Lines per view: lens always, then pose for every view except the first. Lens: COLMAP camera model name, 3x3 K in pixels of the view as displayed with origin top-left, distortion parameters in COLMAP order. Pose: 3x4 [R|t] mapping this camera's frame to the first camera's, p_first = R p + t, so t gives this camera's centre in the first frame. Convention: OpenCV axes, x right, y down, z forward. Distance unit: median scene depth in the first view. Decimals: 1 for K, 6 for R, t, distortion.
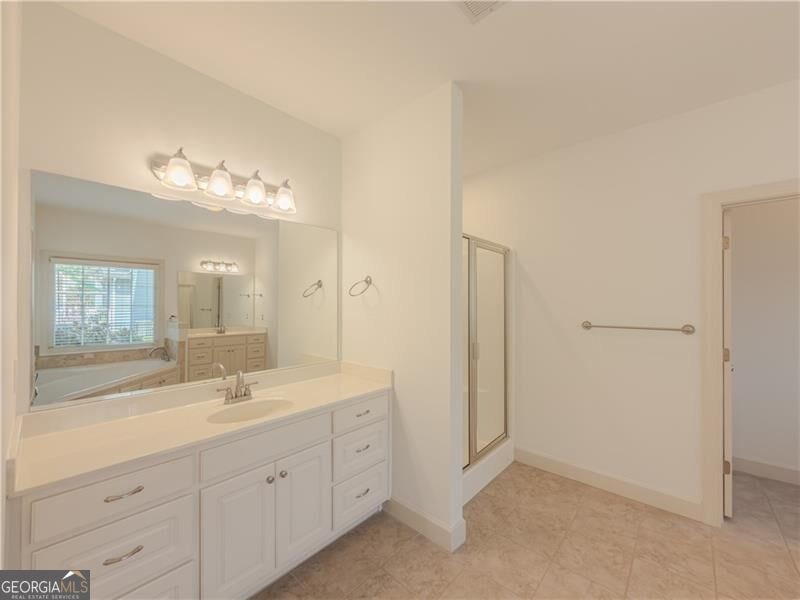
lens RADIAL K [[324.1, 0, 401.5], [0, 324.1, 301.1], [0, 0, 1]] dist [0.000323, 0.000009]
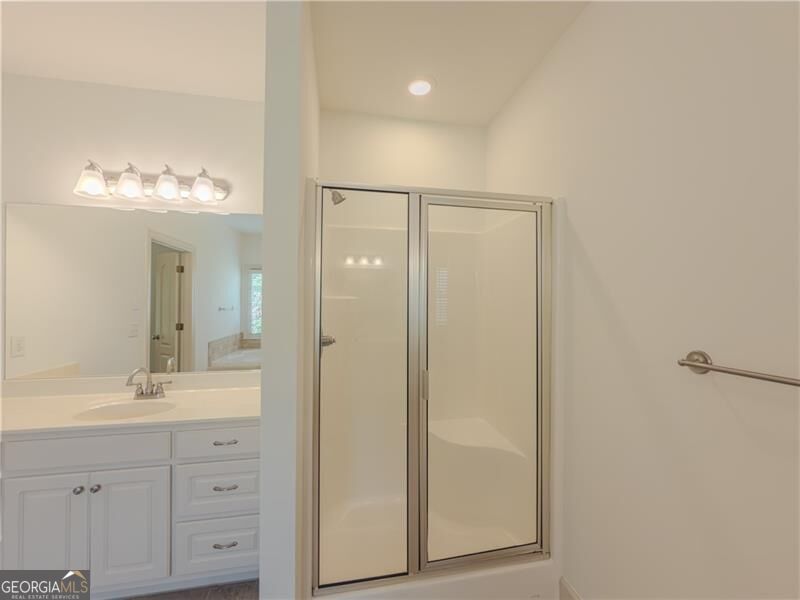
lens RADIAL K [[324.1, 0, 401.5], [0, 324.1, 301.1], [0, 0, 1]] dist [0.000323, 0.000009]
pose [[0.791425, 0.000576, -0.611267, 0.637365], [-0.001885, 0.999997, -0.001498, 0.006831], [0.611264, 0.002337, 0.791423, 0.593312]]
